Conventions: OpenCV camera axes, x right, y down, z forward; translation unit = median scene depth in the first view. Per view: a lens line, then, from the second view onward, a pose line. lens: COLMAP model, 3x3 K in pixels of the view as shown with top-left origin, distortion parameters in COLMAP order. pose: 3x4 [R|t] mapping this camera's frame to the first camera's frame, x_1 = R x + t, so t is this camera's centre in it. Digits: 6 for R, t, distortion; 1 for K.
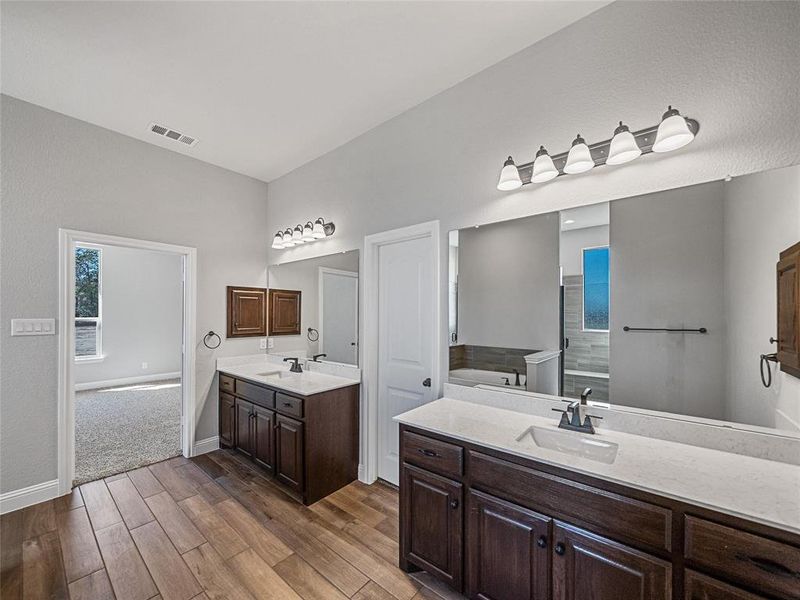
lens RADIAL K [[317.9, 0, 401.6], [0, 317.9, 314.3], [0, 0, 1]] dist [-0.000087, -0.000031]
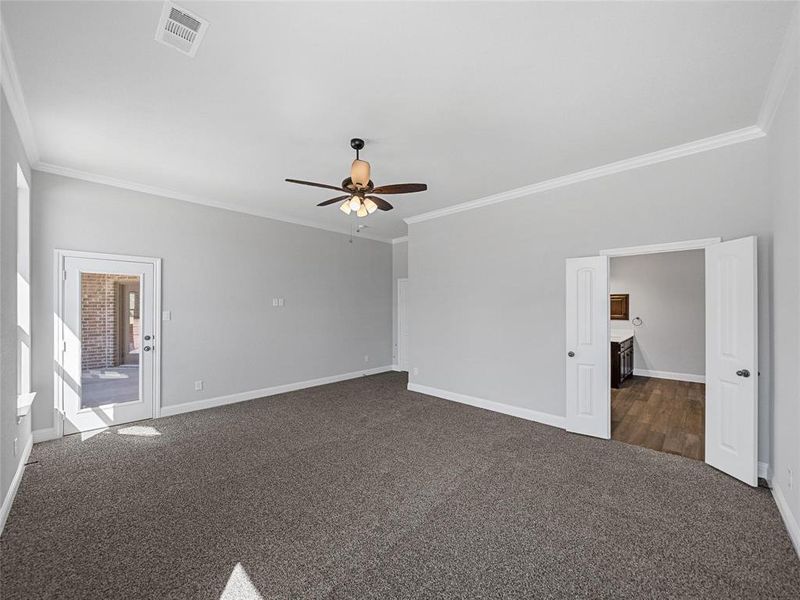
lens RADIAL K [[307.6, 0, 397.0], [0, 307.6, 301.3], [0, 0, 1]] dist [-0.000990, -0.000191]
pose [[0.086793, 0.007769, 0.996196, -1.935553], [-0.001480, 0.999969, -0.007669, -0.031702], [-0.996225, -0.000809, 0.086802, 1.742722]]
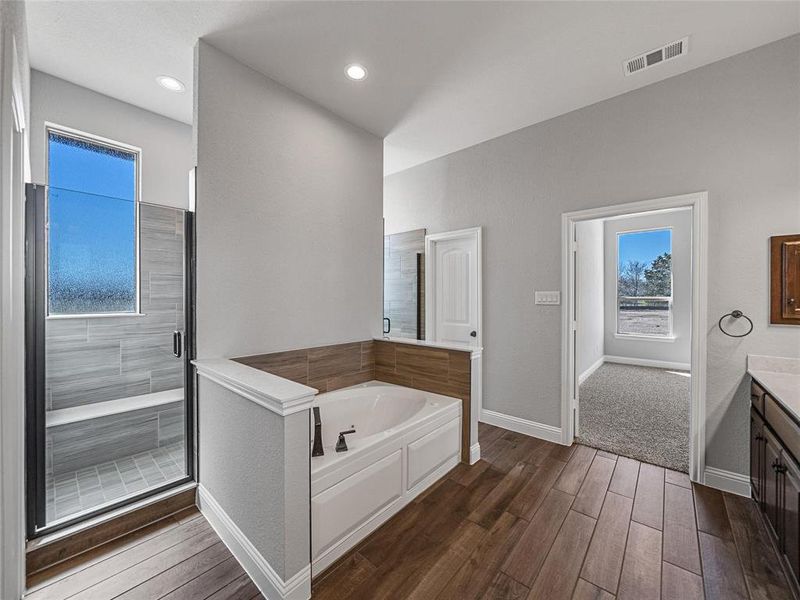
lens RADIAL K [[312.4, 0, 395.8], [0, 312.4, 297.5], [0, 0, 1]] dist [-0.000132, -0.000152]
pose [[-0.026409, -0.002642, -0.999648, 0.069754], [-0.003841, 0.999989, -0.002542, 0.034189], [0.999644, 0.003772, -0.026419, 0.351608]]
